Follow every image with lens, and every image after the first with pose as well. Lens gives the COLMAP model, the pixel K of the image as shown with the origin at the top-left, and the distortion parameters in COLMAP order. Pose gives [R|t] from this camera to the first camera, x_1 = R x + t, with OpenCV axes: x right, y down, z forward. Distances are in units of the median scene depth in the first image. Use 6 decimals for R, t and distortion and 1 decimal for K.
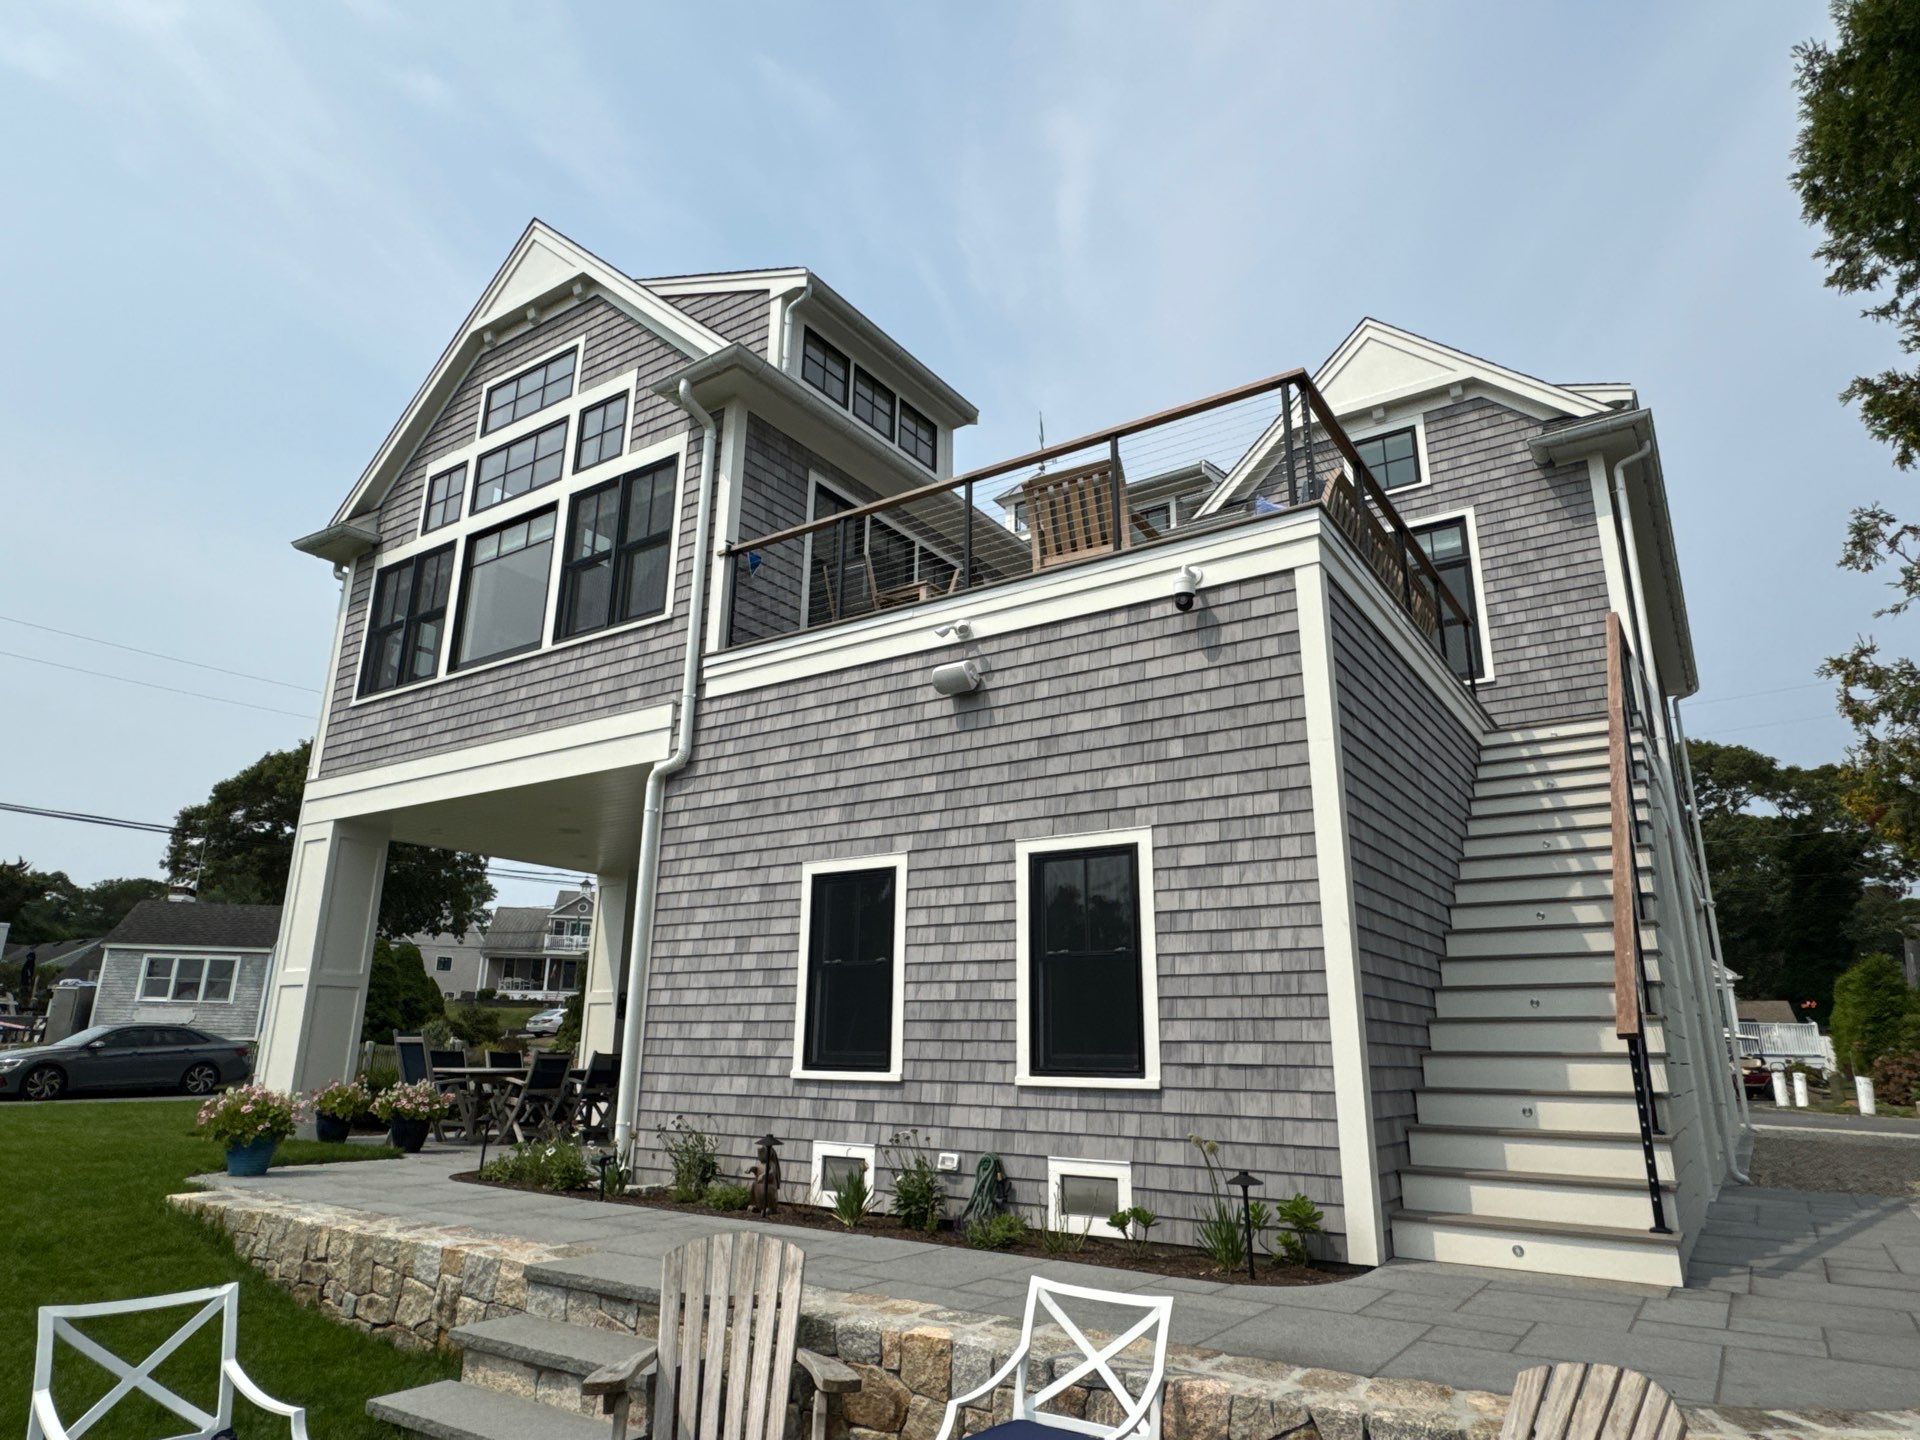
lens RADIAL K [[1124.5, 0, 962.6], [0, 1124.5, 718.2], [0, 0, 1]] dist [0.005054, 0.000611]
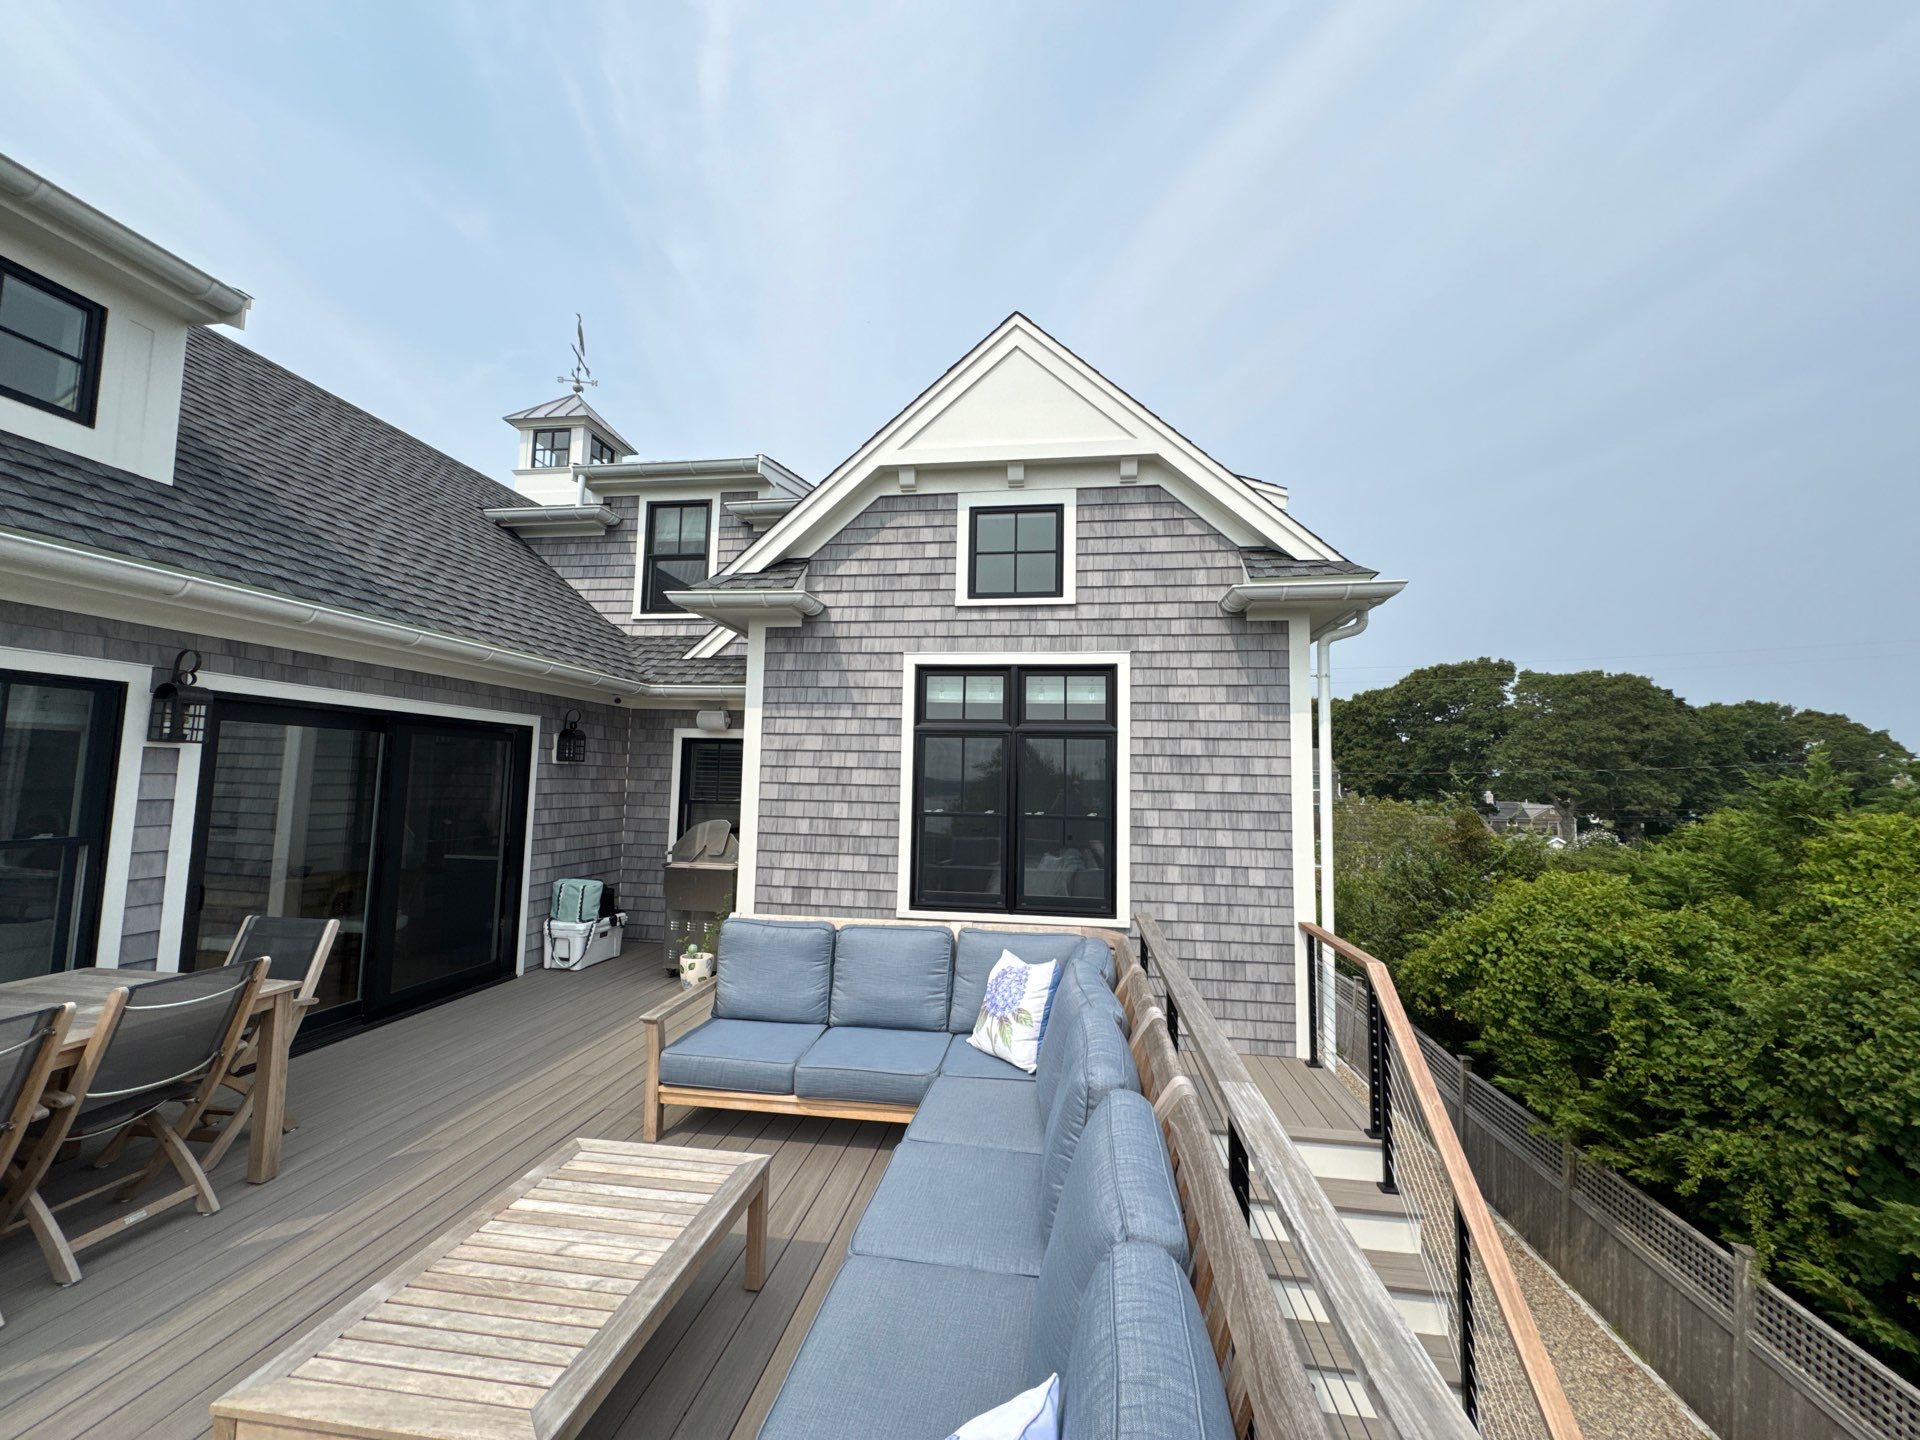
lens RADIAL K [[763.1, 0, 959.1], [0, 763.1, 716.6], [0, 0, 1]] dist [0.000397, 0.000022]
pose [[0.899391, 0.045009, 0.434821, 0.164384], [-0.129542, 0.977449, 0.166769, -0.218052], [-0.417510, -0.206318, 0.884940, 0.637532]]
